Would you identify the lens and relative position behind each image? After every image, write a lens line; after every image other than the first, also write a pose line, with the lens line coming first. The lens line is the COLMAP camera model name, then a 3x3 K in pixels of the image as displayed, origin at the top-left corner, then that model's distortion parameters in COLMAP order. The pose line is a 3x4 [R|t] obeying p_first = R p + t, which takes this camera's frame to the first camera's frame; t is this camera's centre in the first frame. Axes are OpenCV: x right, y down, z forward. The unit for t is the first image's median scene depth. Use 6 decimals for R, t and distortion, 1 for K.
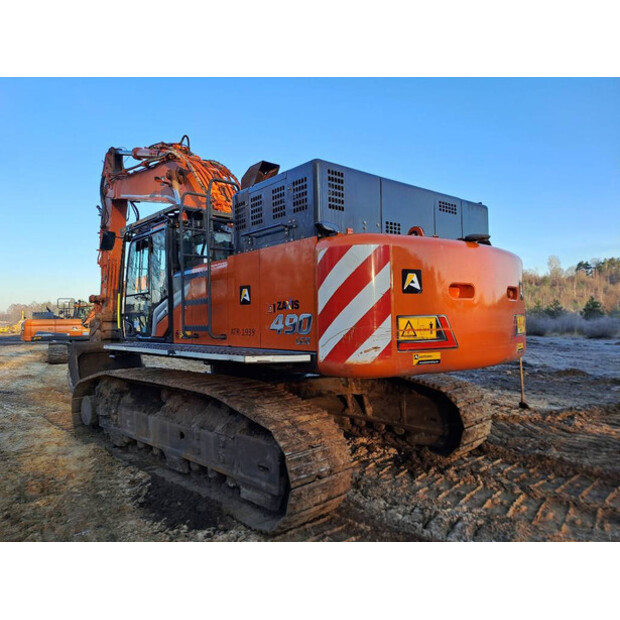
lens RADIAL K [[464.4, 0, 298.1], [0, 464.4, 310.5], [0, 0, 1]] dist [0.049975, -0.007959]
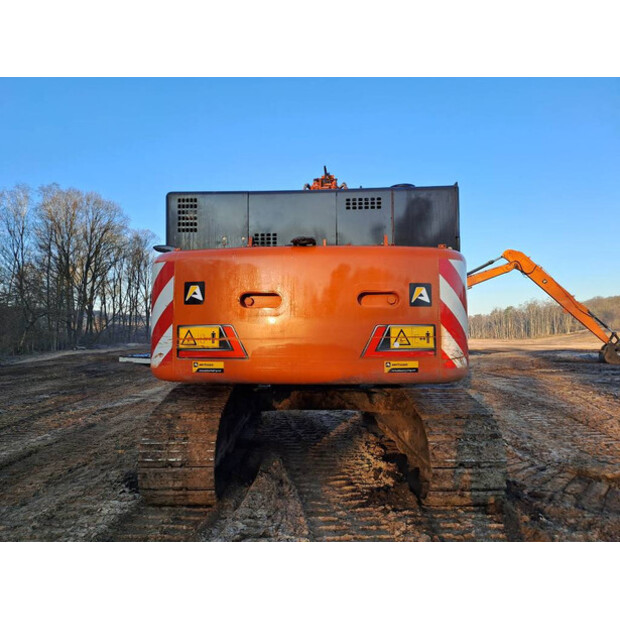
lens RADIAL K [[464.4, 0, 298.1], [0, 464.4, 310.5], [0, 0, 1]] dist [0.049975, -0.007959]
pose [[0.732554, -0.021356, -0.680373, 1.134342], [0.003769, 0.999620, -0.027319, 0.007109], [0.680698, 0.017448, 0.732356, 0.383158]]
